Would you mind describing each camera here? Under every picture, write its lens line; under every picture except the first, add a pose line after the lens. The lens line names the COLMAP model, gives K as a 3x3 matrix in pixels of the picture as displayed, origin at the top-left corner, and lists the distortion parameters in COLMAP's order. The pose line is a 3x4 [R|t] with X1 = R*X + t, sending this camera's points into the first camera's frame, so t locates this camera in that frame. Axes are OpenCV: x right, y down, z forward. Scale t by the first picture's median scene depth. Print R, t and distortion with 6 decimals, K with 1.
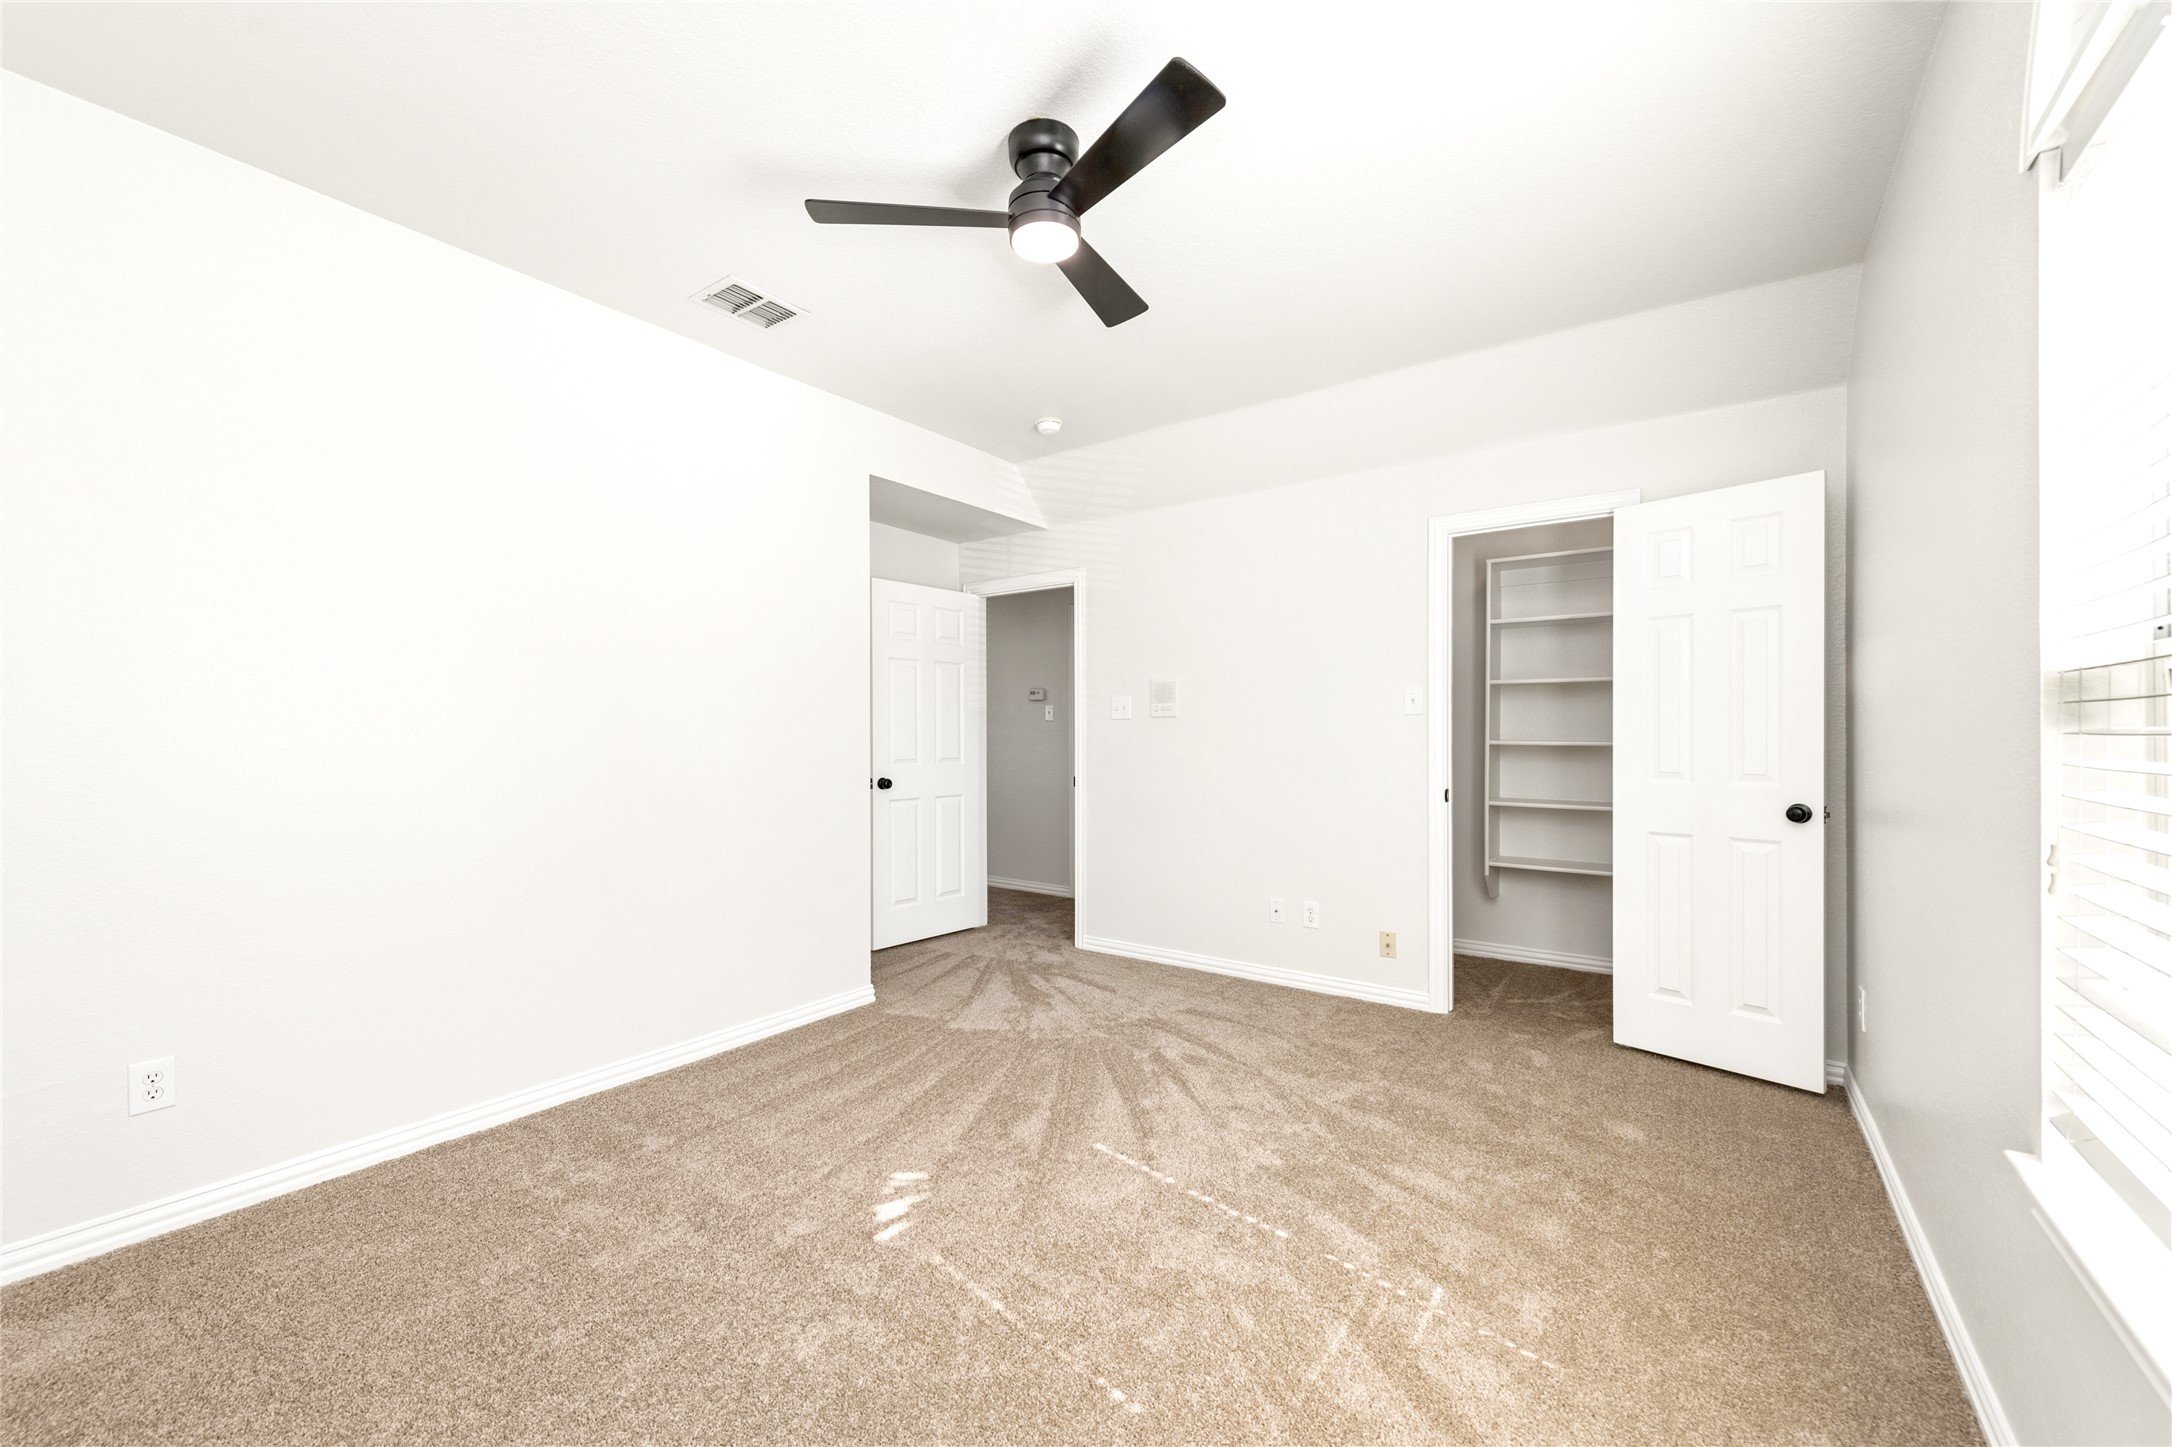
lens RADIAL K [[850.5, 0, 1088.4], [0, 850.5, 737.9], [0, 0, 1]] dist [0.002521, -0.000616]
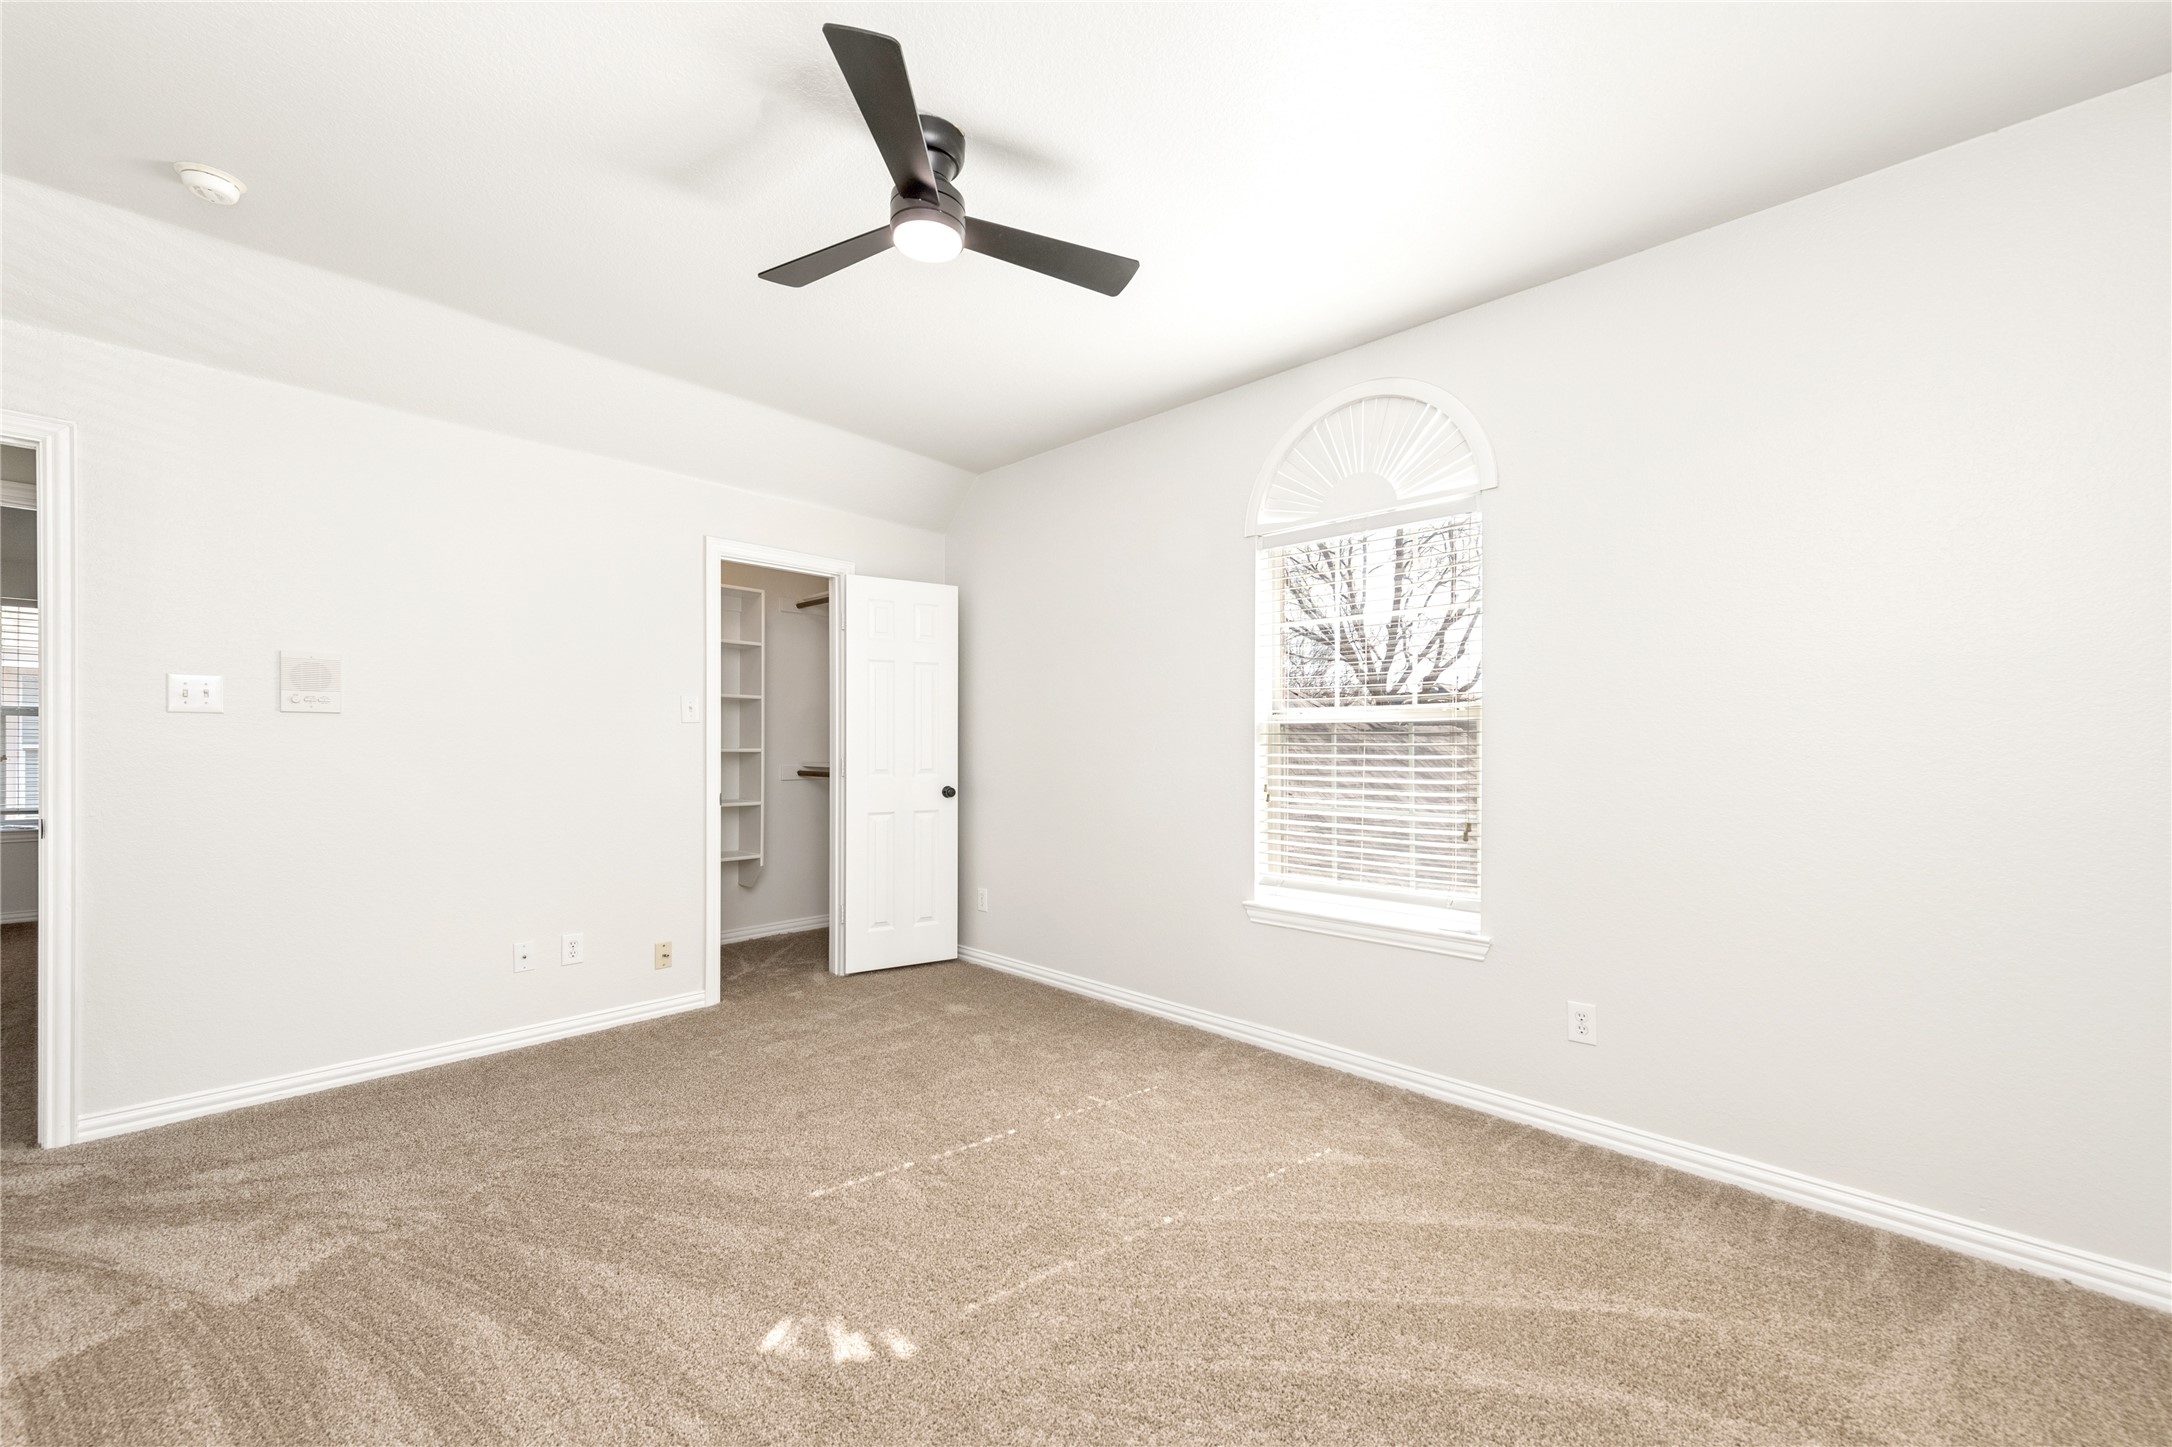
lens RADIAL K [[850.5, 0, 1088.2], [0, 850.5, 734.9], [0, 0, 1]] dist [0.002521, -0.000616]
pose [[0.136606, 0.010119, 0.990574, -0.614410], [-0.006000, 0.999938, -0.009387, -0.006257], [-0.990607, -0.004661, 0.136658, 0.417048]]
